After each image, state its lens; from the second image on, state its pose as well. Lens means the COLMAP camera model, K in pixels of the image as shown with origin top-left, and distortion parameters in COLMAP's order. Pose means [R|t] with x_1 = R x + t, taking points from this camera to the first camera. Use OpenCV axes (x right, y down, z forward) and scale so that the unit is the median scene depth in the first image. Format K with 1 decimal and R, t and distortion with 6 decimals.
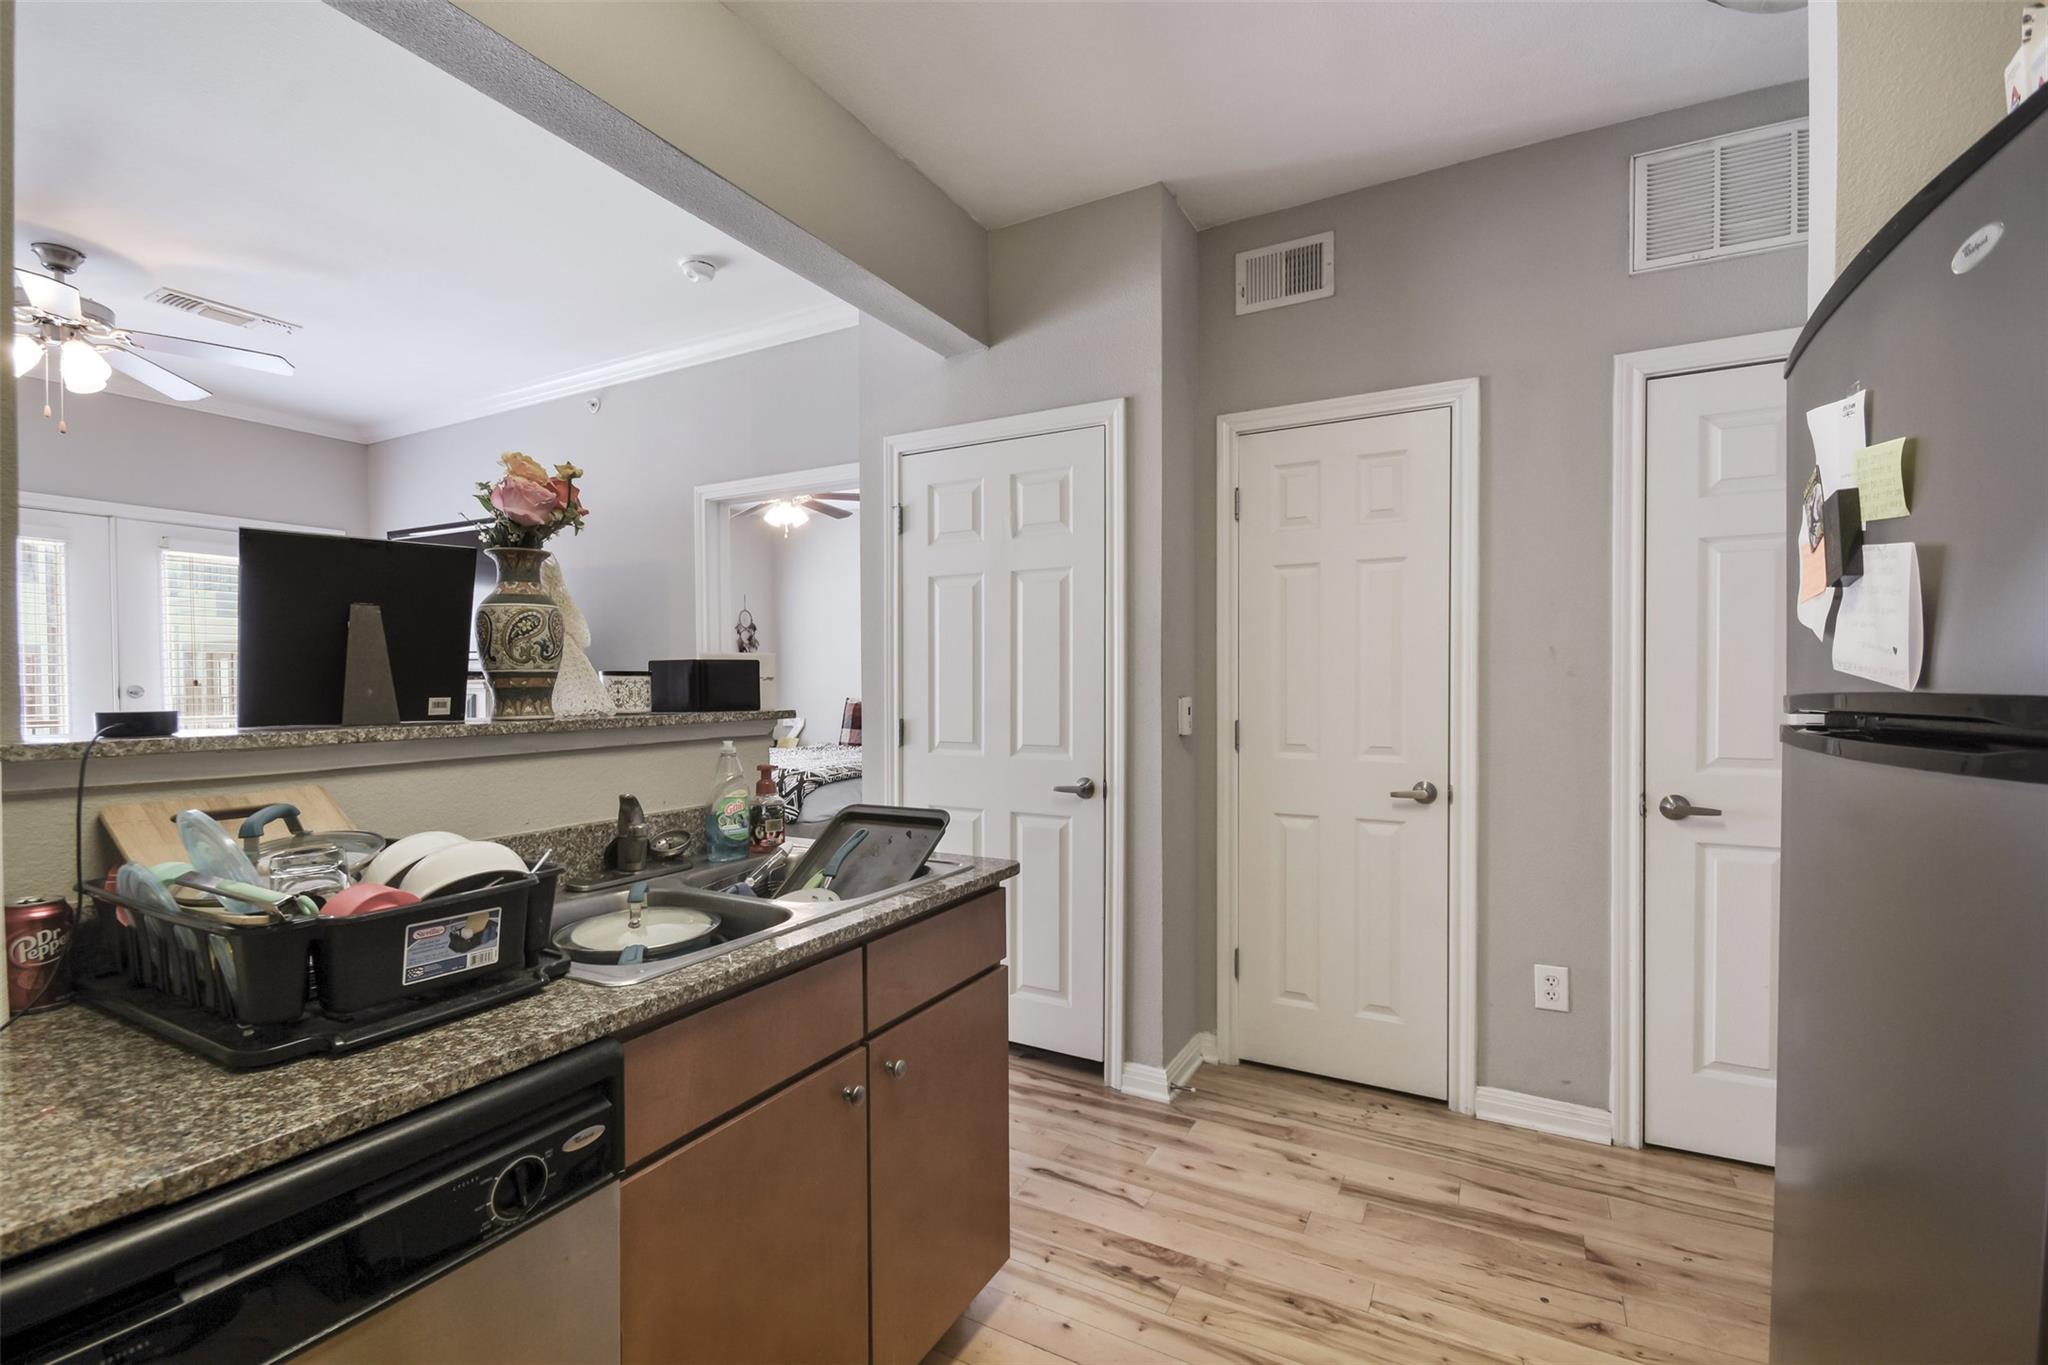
lens RADIAL K [[924.1, 0, 1019.2], [0, 924.1, 681.8], [0, 0, 1]] dist [0.007991, -0.001041]
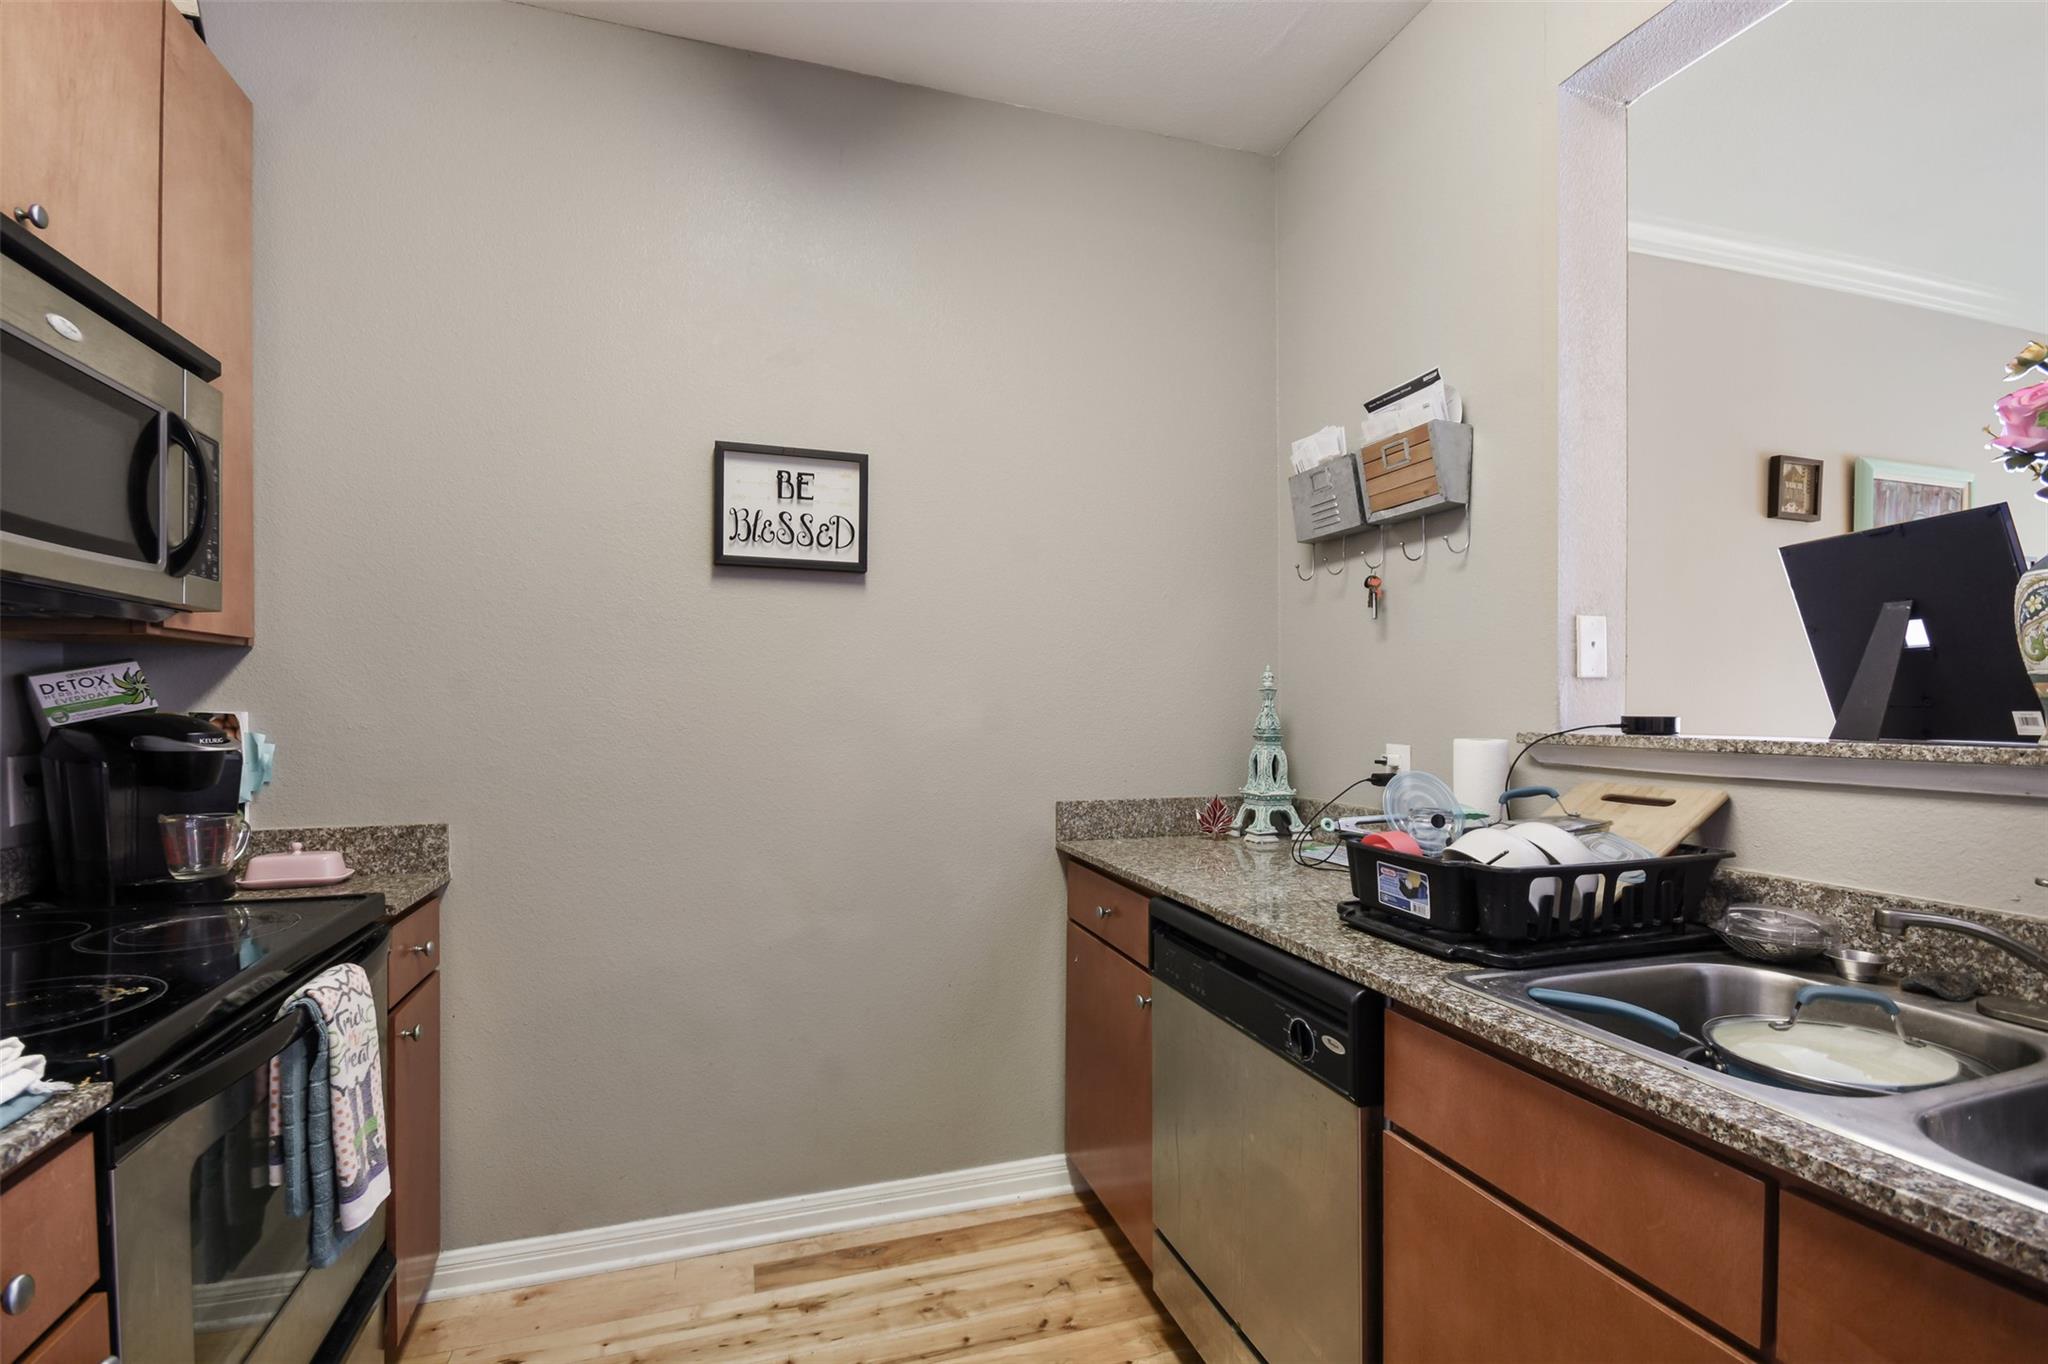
lens RADIAL K [[924.1, 0, 1017.8], [0, 924.1, 705.6], [0, 0, 1]] dist [0.007991, -0.001041]
pose [[-0.687410, 0.008339, -0.726221, 0.725697], [0.003467, 0.999960, 0.008201, 0.005028], [0.726261, 0.003119, -0.687412, 1.476406]]
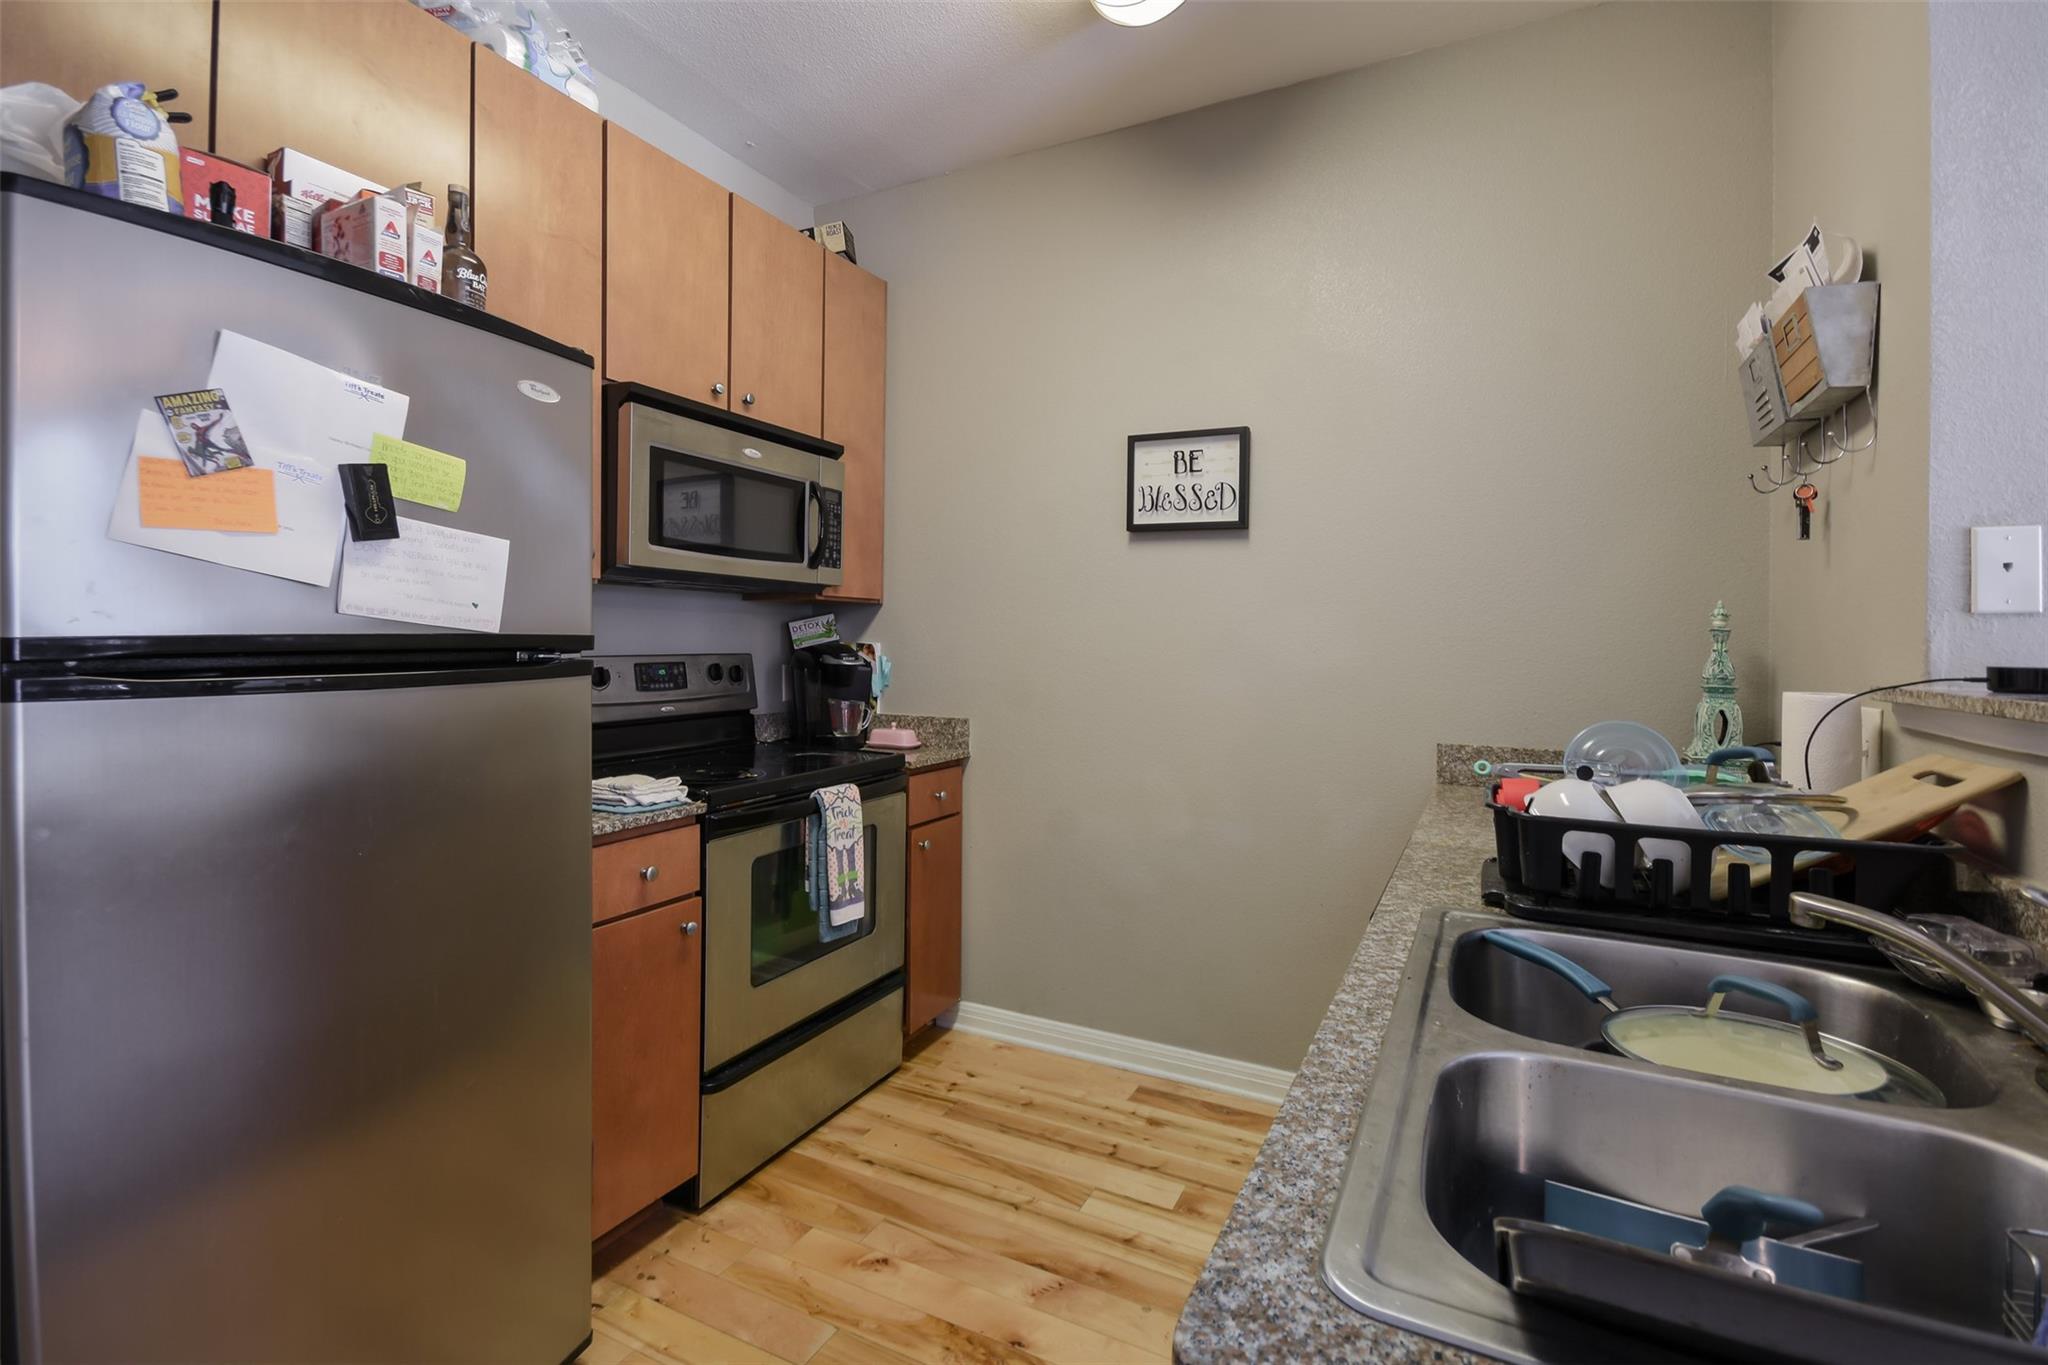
lens RADIAL K [[924.1, 0, 985.9], [0, 924.1, 645.1], [0, 0, 1]] dist [0.007991, -0.001041]
pose [[-0.999525, -0.004860, -0.030446, 0.152164], [-0.005072, 0.999964, 0.006875, 0.011497], [0.030411, 0.007026, -0.999513, 2.224658]]
